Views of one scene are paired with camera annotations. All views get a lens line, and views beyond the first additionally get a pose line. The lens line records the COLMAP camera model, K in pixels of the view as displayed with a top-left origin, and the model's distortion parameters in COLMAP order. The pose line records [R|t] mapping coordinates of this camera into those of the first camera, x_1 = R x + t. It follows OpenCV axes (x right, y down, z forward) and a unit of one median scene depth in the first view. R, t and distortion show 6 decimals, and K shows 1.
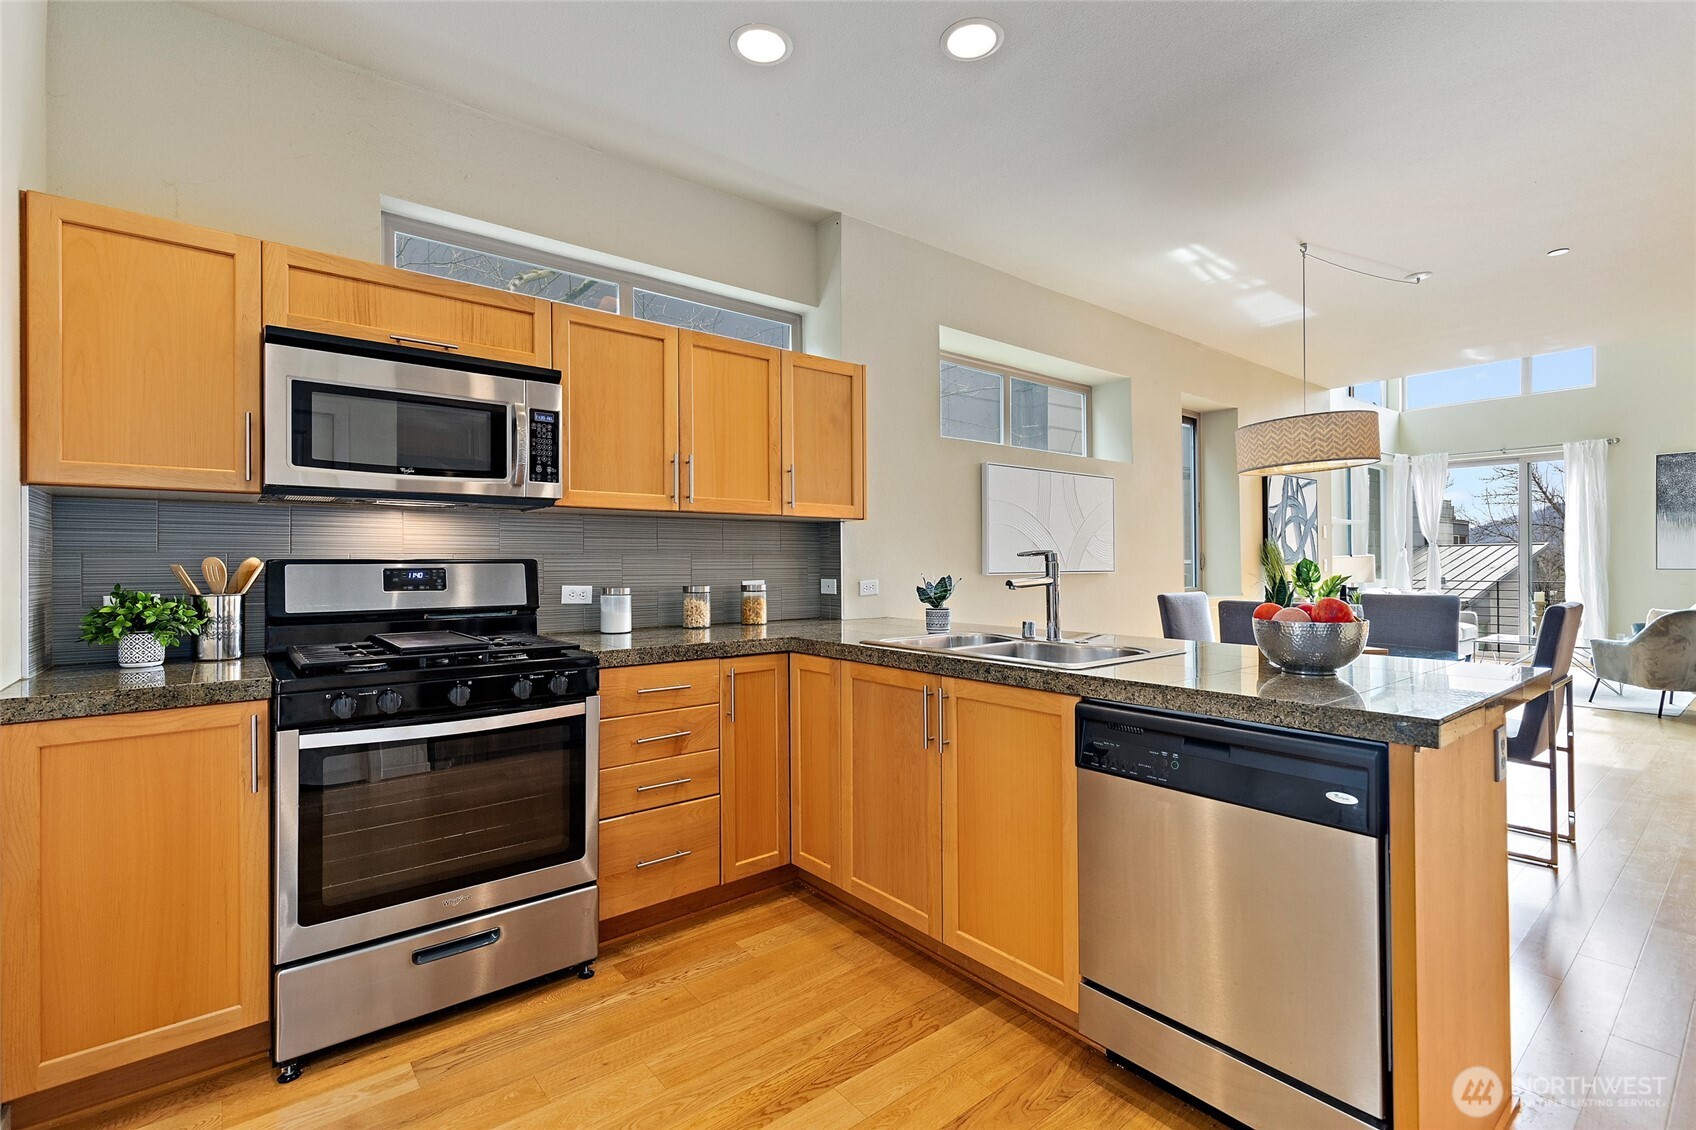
lens RADIAL K [[752.2, 0, 841.5], [0, 752.2, 564.6], [0, 0, 1]] dist [-0.001738, -0.000056]
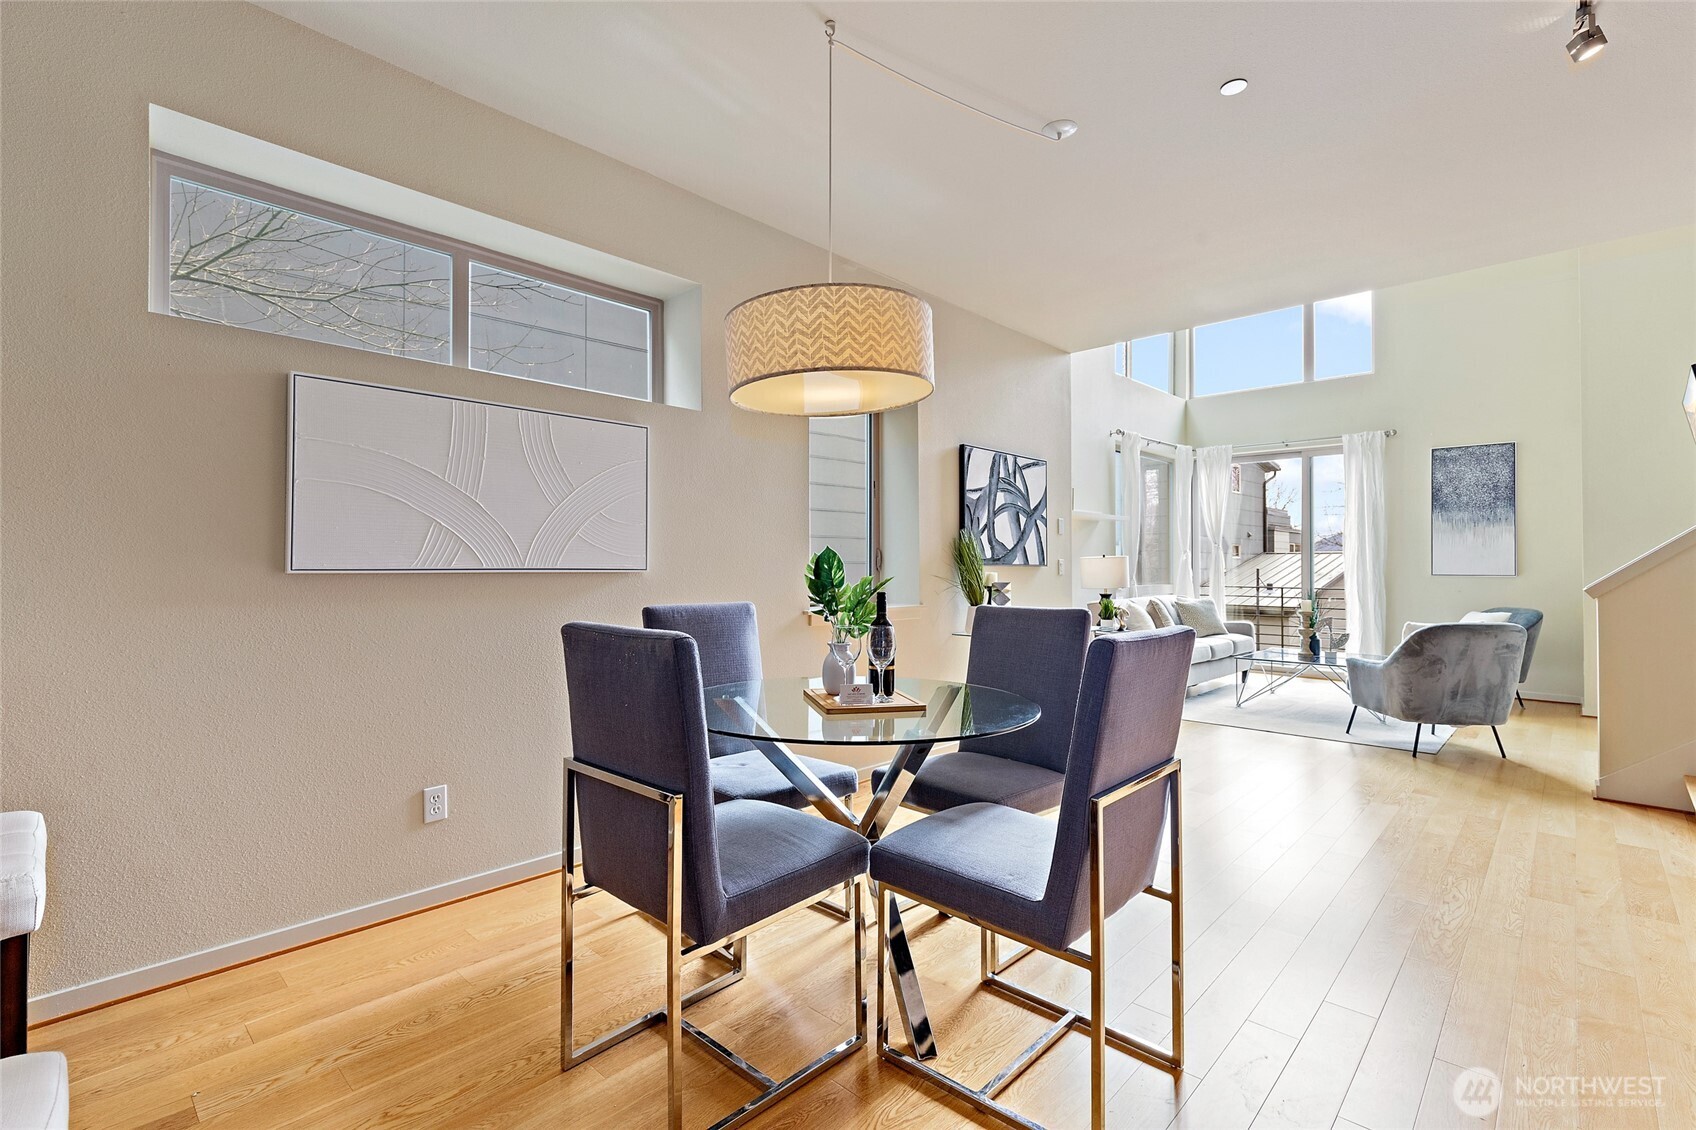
lens RADIAL K [[760.2, 0, 831.2], [0, 760.2, 562.0], [0, 0, 1]] dist [0.001188, 0.000363]
pose [[0.991427, 0.008683, 0.130374, 0.329317], [-0.007609, 0.999933, -0.008734, 0.005119], [-0.130441, 0.007667, 0.991426, 0.245684]]
